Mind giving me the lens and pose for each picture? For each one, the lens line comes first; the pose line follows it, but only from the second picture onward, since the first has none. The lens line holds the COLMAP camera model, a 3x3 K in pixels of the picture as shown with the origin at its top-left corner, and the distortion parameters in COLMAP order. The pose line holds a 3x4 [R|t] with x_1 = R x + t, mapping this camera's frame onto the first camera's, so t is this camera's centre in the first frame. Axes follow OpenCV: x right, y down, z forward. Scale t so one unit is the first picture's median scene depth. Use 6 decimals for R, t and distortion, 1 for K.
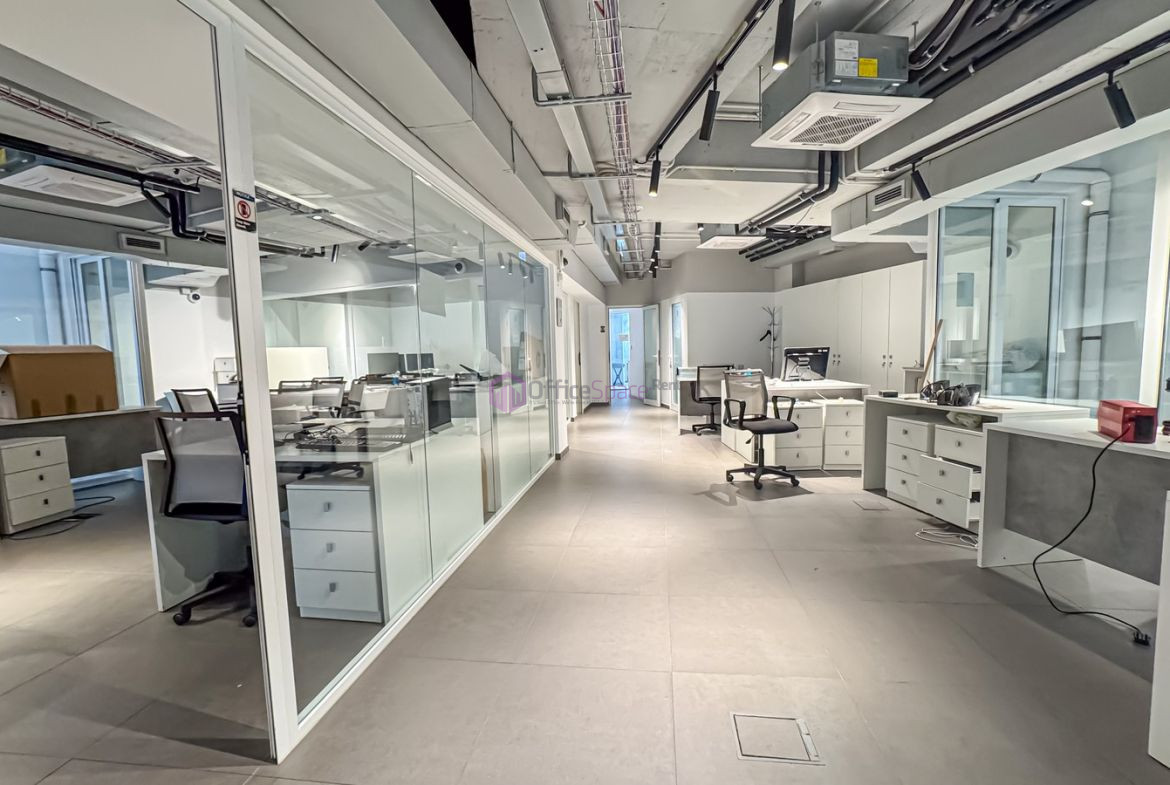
lens RADIAL K [[502.2, 0, 585.0], [0, 502.2, 392.5], [0, 0, 1]] dist [-0.041167, 0.022554]
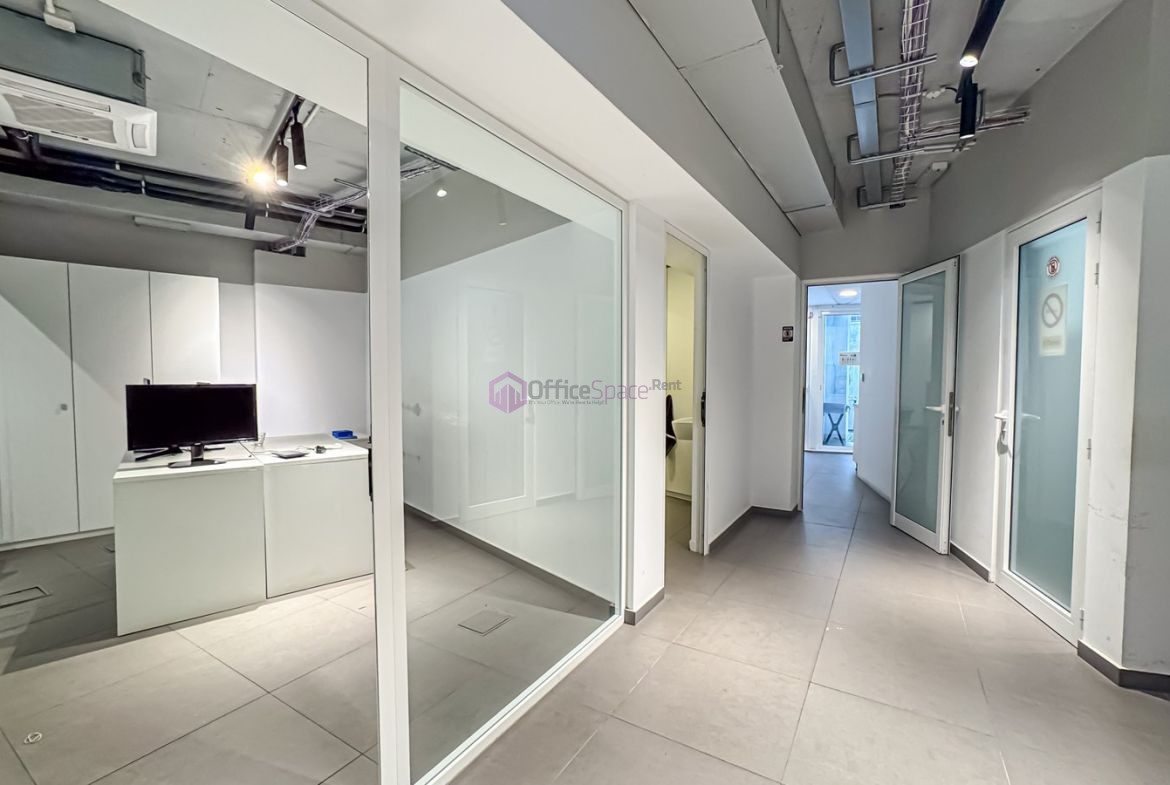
lens RADIAL K [[502.2, 0, 585.0], [0, 502.2, 392.5], [0, 0, 1]] dist [-0.041167, 0.022554]
pose [[0.912878, 0.046231, -0.405606, 0.133576], [-0.063078, 0.997608, -0.028259, -0.143981], [0.403329, 0.051382, 0.913611, 1.438962]]
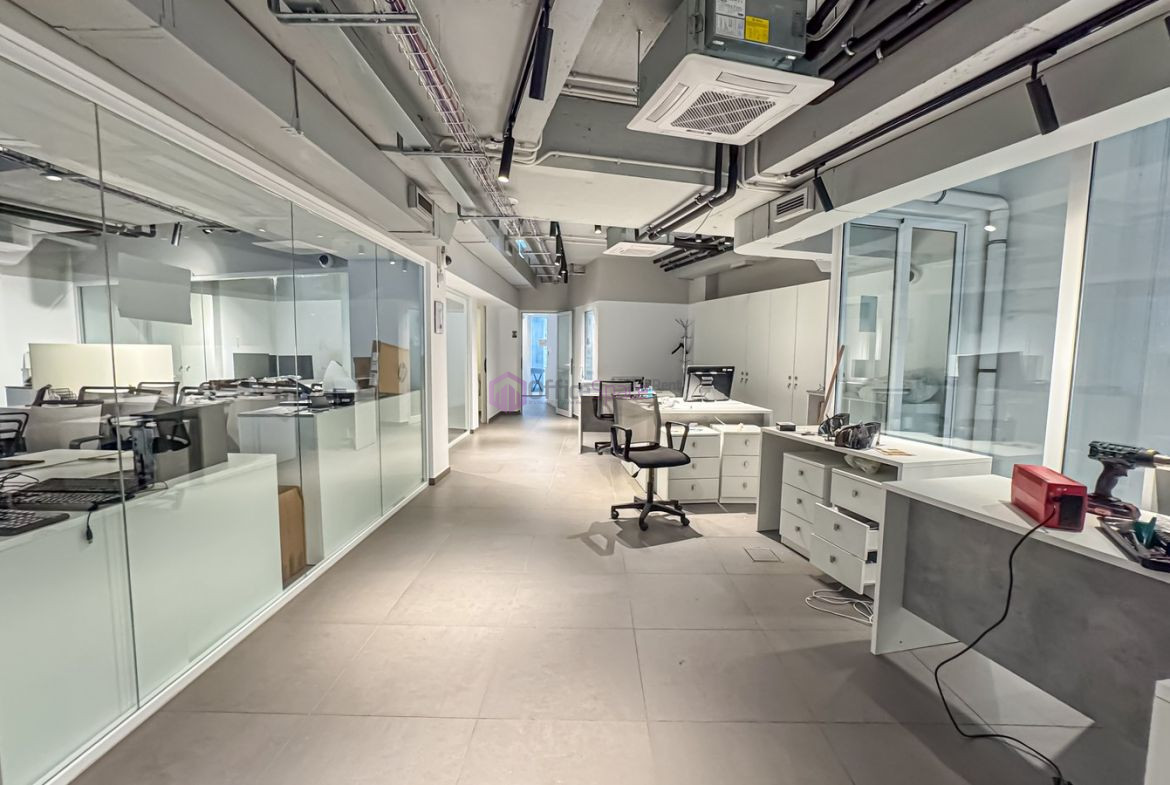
lens RADIAL K [[492.8, 0, 577.3], [0, 492.8, 391.9], [0, 0, 1]] dist [-0.047606, 0.030614]
pose [[0.992817, 0.027748, 0.116384, 0.123579], [-0.027507, 0.999615, -0.003676, -0.043056], [-0.116441, 0.000448, 0.993197, 0.154963]]
